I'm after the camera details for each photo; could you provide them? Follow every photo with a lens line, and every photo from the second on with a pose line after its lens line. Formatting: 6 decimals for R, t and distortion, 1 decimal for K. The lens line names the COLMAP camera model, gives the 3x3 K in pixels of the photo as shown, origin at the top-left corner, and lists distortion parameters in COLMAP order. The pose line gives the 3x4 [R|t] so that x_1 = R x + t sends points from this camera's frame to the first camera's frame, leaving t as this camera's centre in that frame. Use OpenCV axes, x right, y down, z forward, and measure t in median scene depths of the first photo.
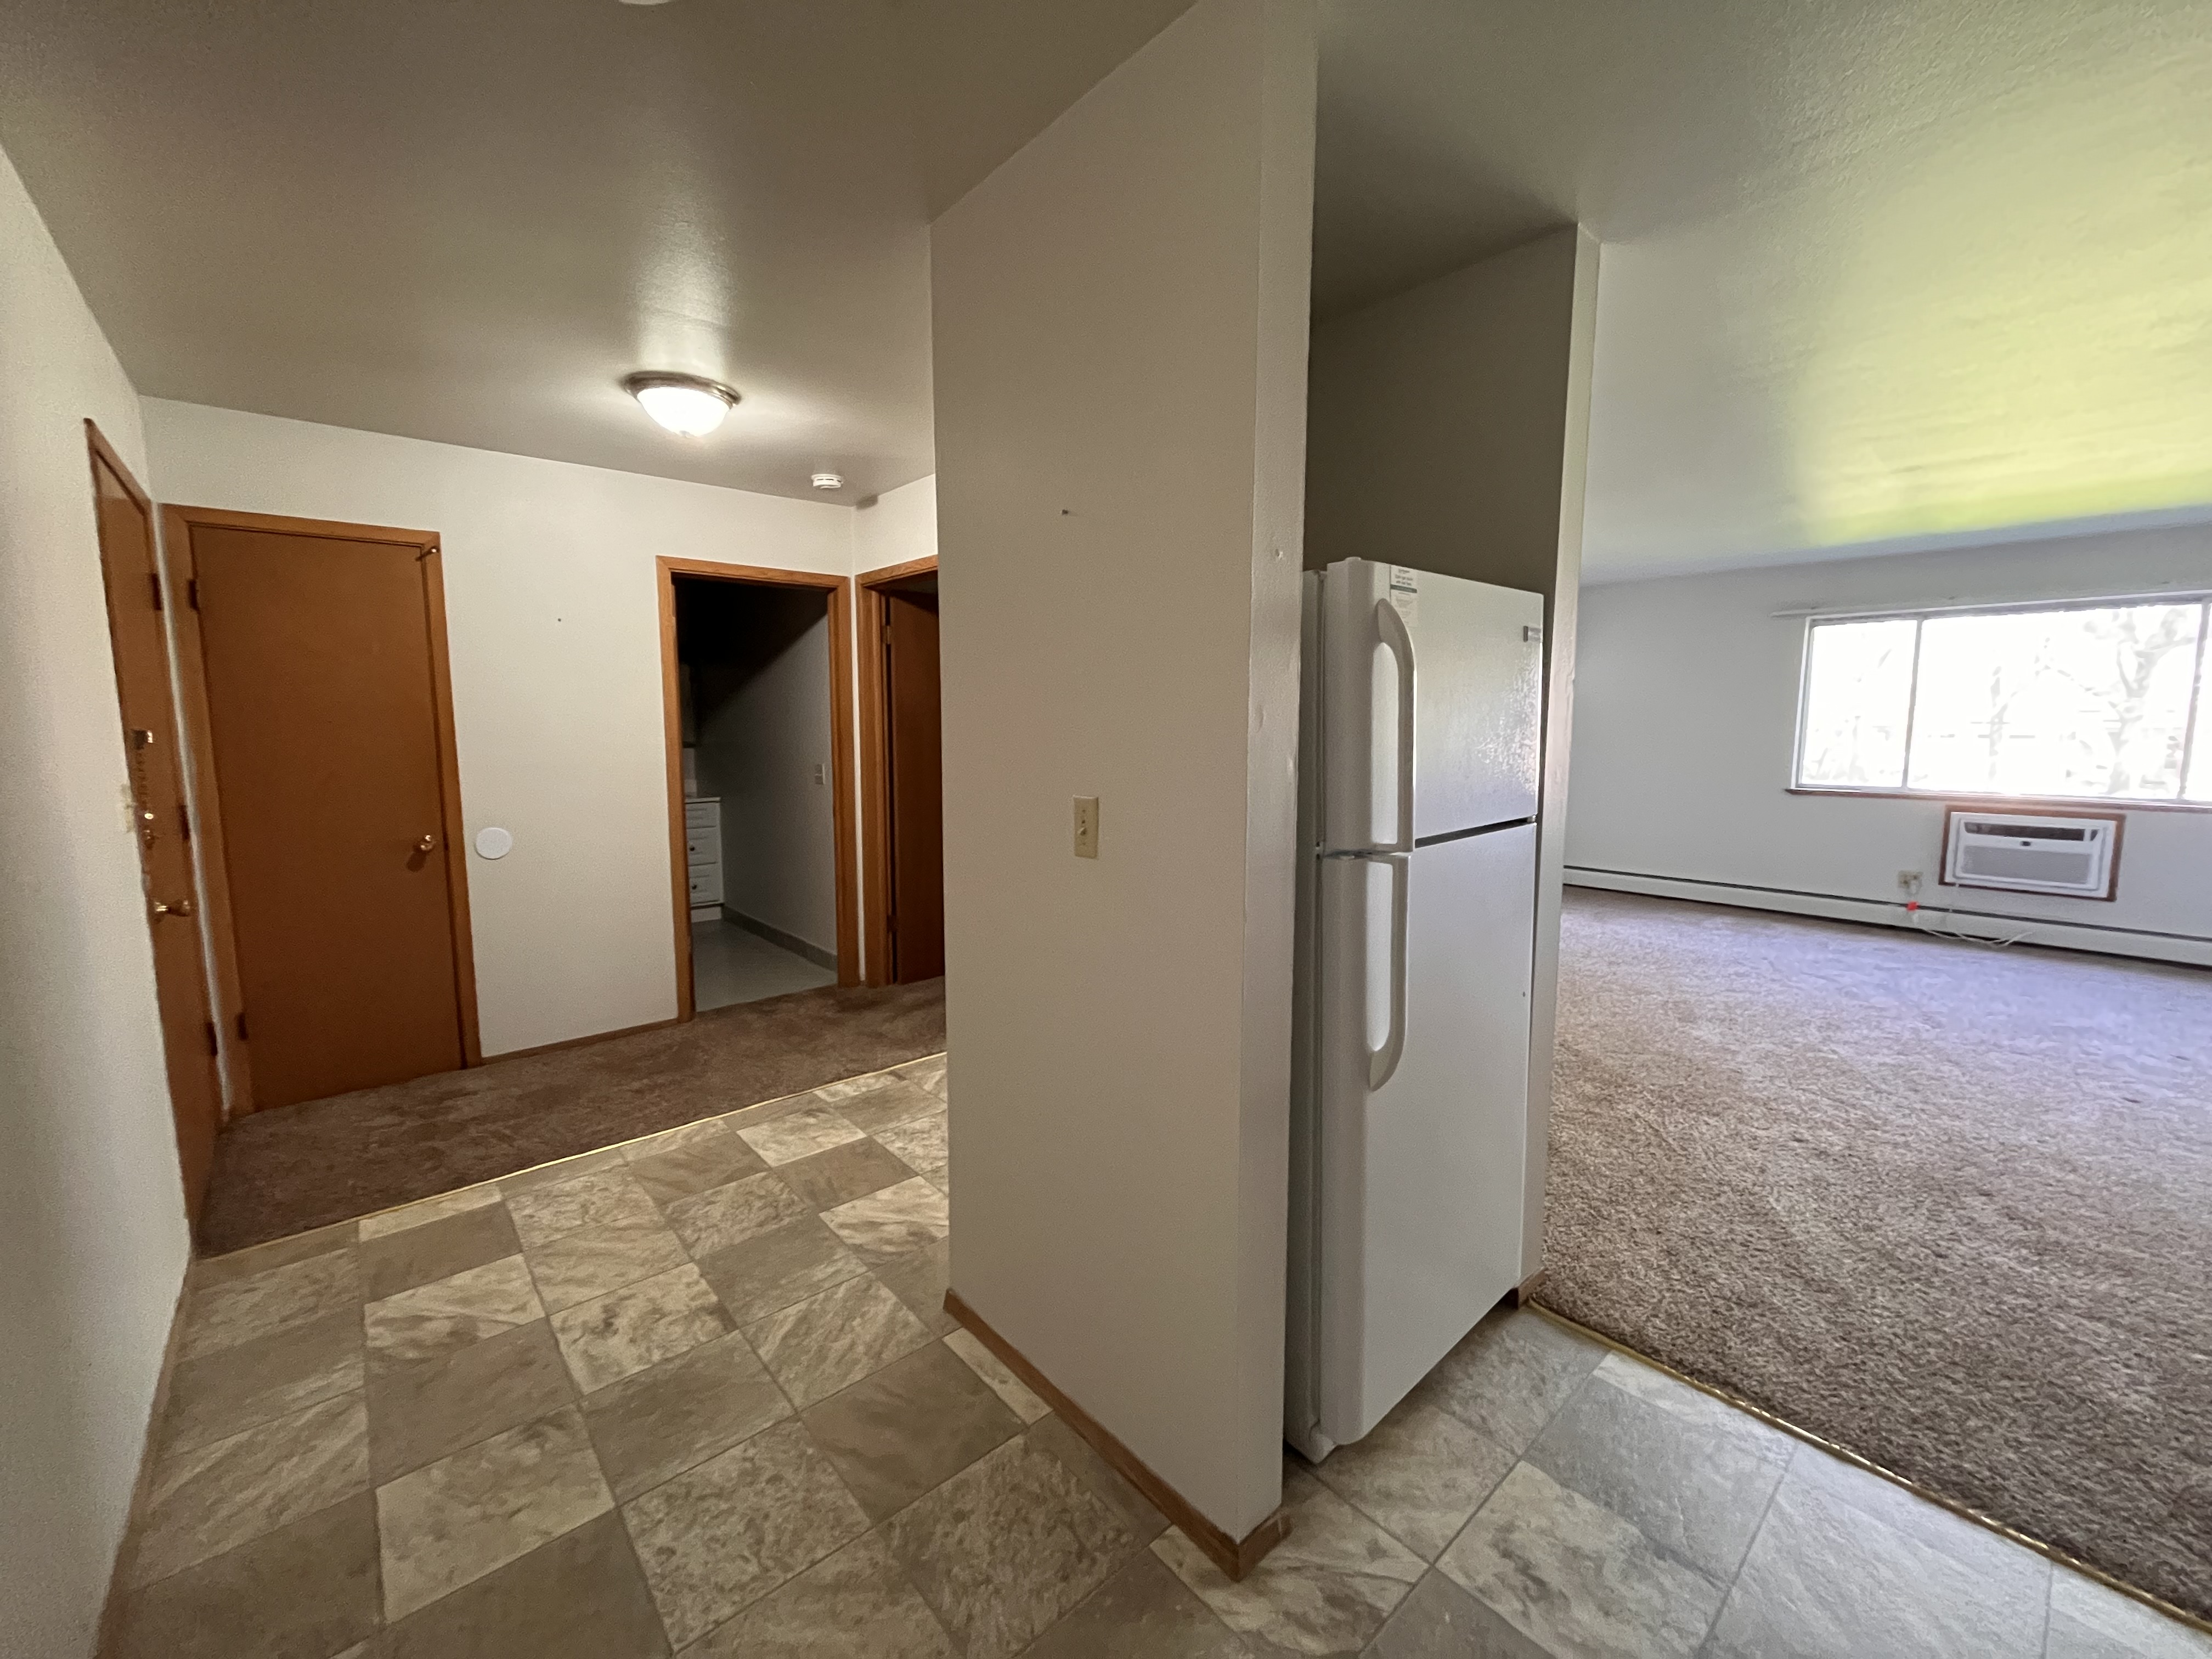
lens RADIAL K [[897.8, 0, 1105.0], [0, 897.8, 823.2], [0, 0, 1]] dist [-0.001610, -0.000218]
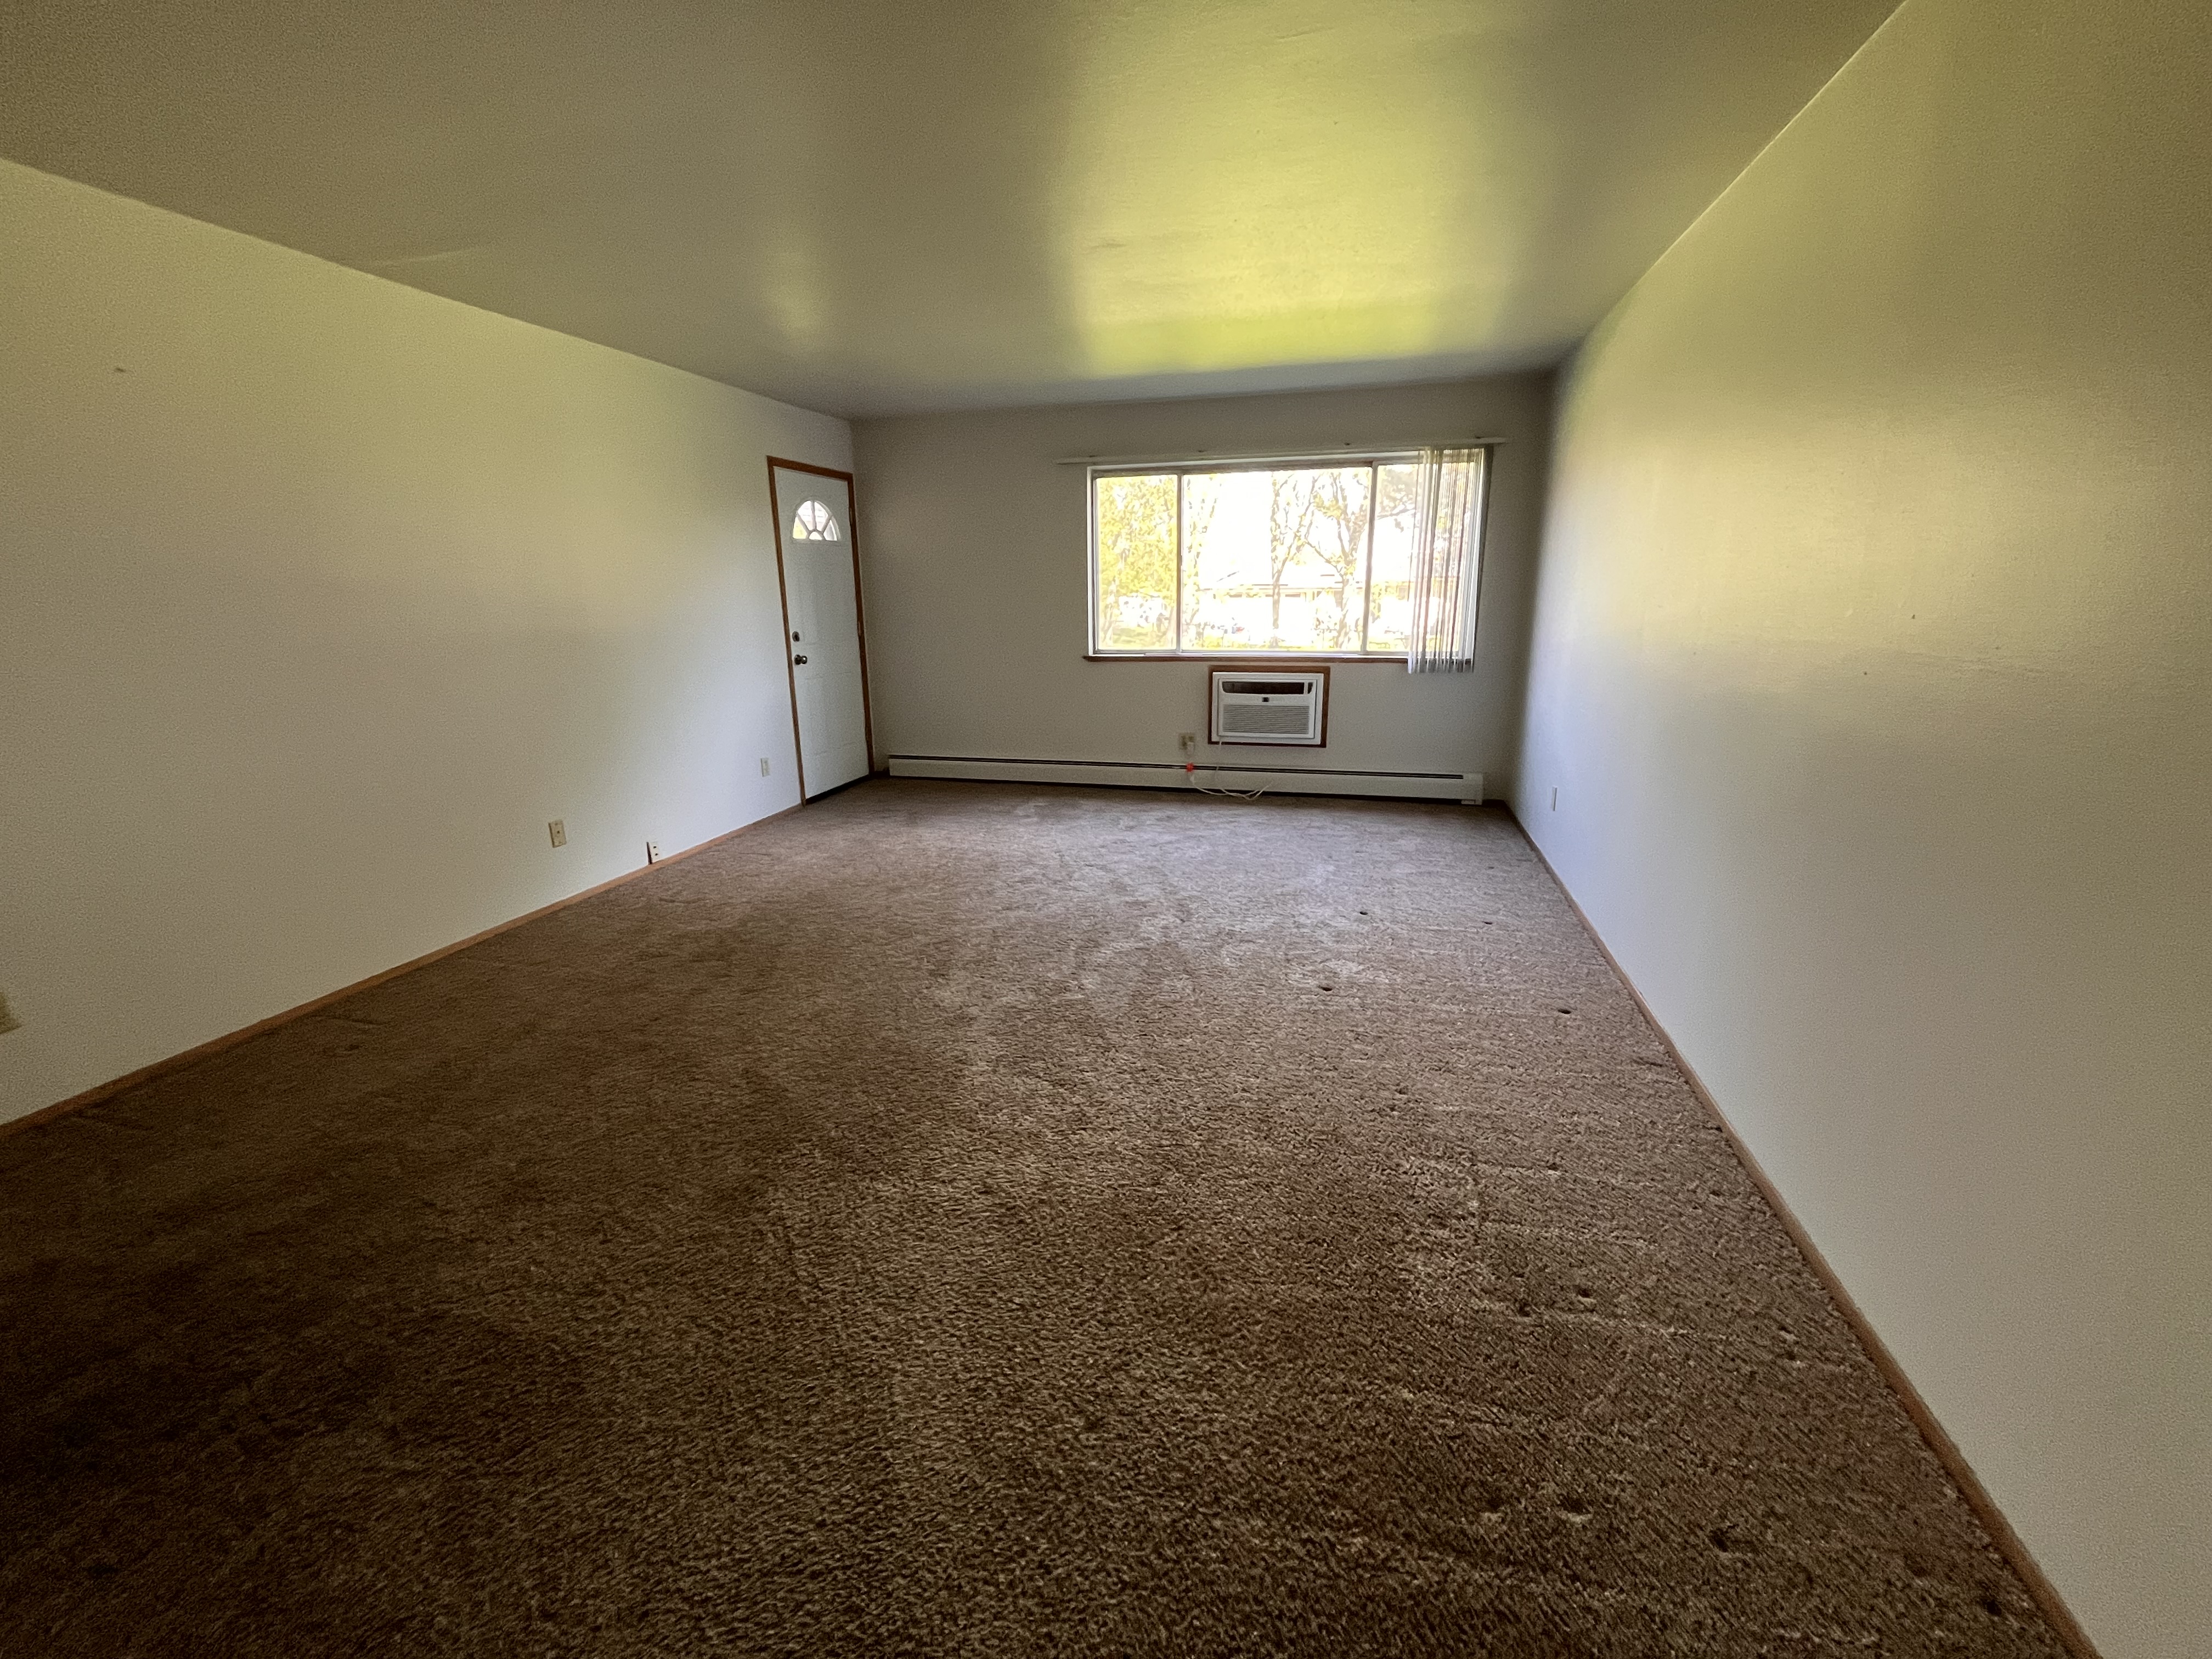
lens RADIAL K [[897.8, 0, 1104.6], [0, 897.8, 826.5], [0, 0, 1]] dist [-0.001610, -0.000218]
pose [[0.830534, -0.152899, 0.535569, 0.292269], [0.074075, 0.983362, 0.165865, -0.020474], [-0.552019, -0.098084, 0.828042, 0.223691]]
